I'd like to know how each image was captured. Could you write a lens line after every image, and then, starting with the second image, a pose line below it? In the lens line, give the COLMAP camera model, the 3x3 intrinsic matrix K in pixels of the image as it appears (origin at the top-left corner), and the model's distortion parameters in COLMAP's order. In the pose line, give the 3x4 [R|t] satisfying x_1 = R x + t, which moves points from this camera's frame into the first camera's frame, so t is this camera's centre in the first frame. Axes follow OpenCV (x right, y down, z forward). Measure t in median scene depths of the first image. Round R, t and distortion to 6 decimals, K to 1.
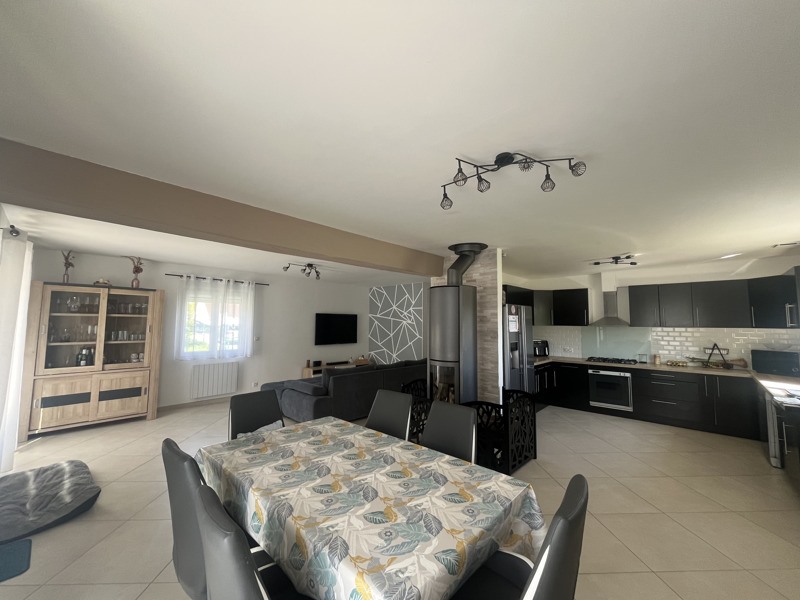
lens RADIAL K [[320.6, 0, 402.0], [0, 320.6, 296.6], [0, 0, 1]] dist [-0.001214, -0.000570]
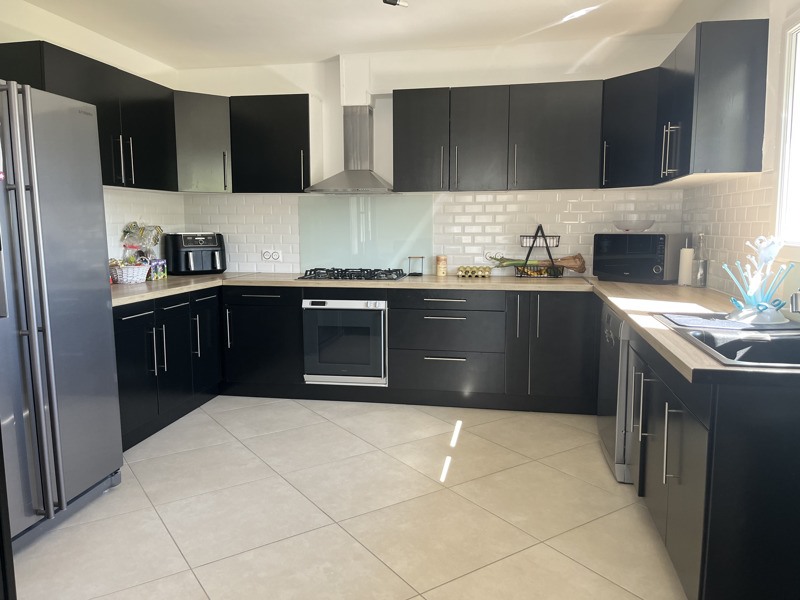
lens RADIAL K [[603.5, 0, 399.6], [0, 603.5, 300.4], [0, 0, 1]] dist [0.011554, 0.001072]
pose [[0.848581, -0.078395, 0.523225, 0.306896], [-0.033229, 0.979111, 0.200592, 0.077366], [-0.528021, -0.187605, 0.828250, 0.327130]]
